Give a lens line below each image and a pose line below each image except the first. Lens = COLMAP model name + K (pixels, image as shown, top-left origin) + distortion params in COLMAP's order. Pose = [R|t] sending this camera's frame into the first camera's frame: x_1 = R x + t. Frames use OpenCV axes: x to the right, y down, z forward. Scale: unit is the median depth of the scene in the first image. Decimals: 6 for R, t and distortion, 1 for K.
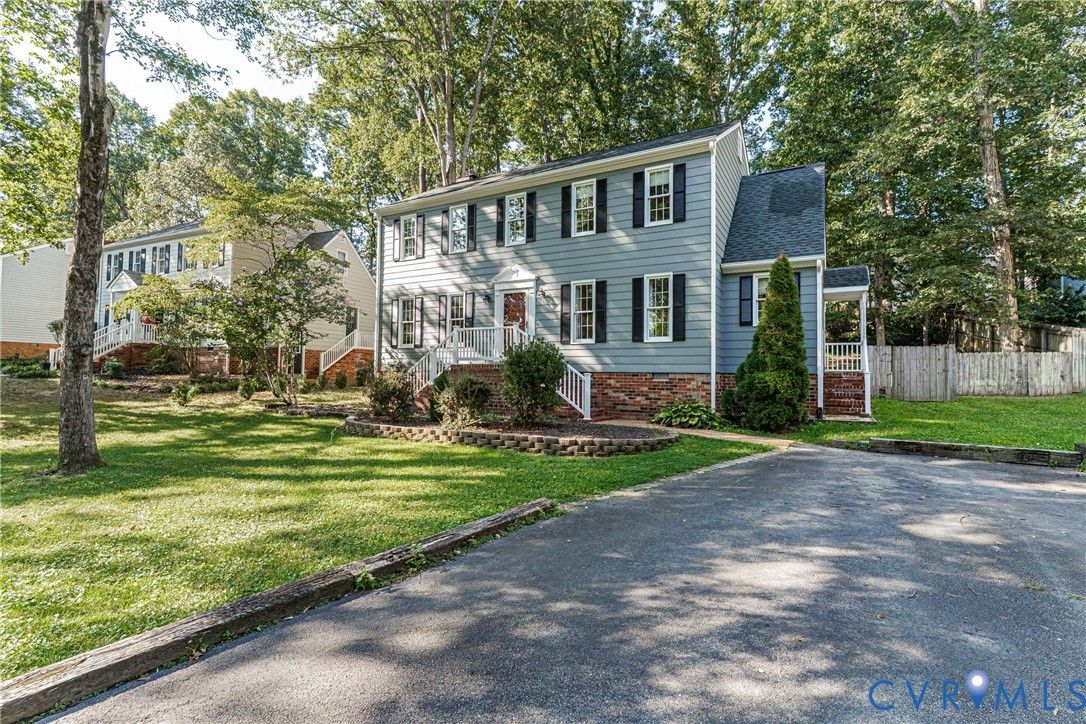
lens RADIAL K [[516.9, 0, 540.1], [0, 516.9, 368.0], [0, 0, 1]] dist [0.001082, 0.000748]
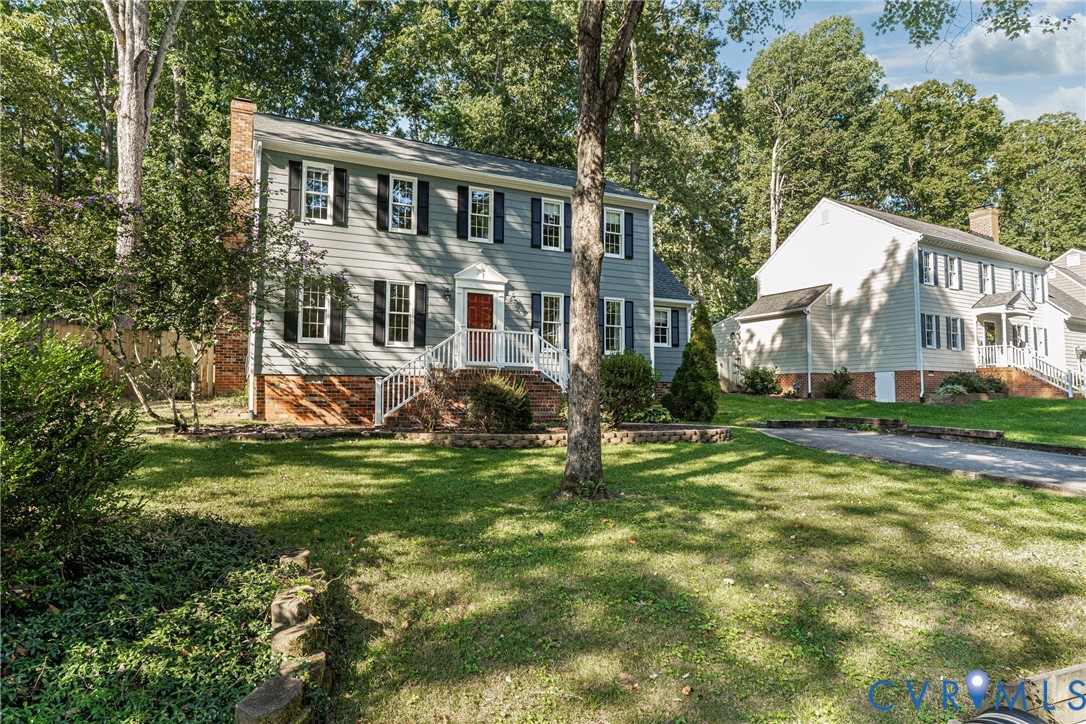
lens RADIAL K [[646.6, 0, 542.7], [0, 646.6, 364.4], [0, 0, 1]] dist [-0.008986, 0.004014]
pose [[0.564009, 0.028601, 0.825273, -0.995368], [-0.016372, 0.999591, -0.023454, 0.008544], [-0.825606, -0.000283, 0.564247, 0.262738]]
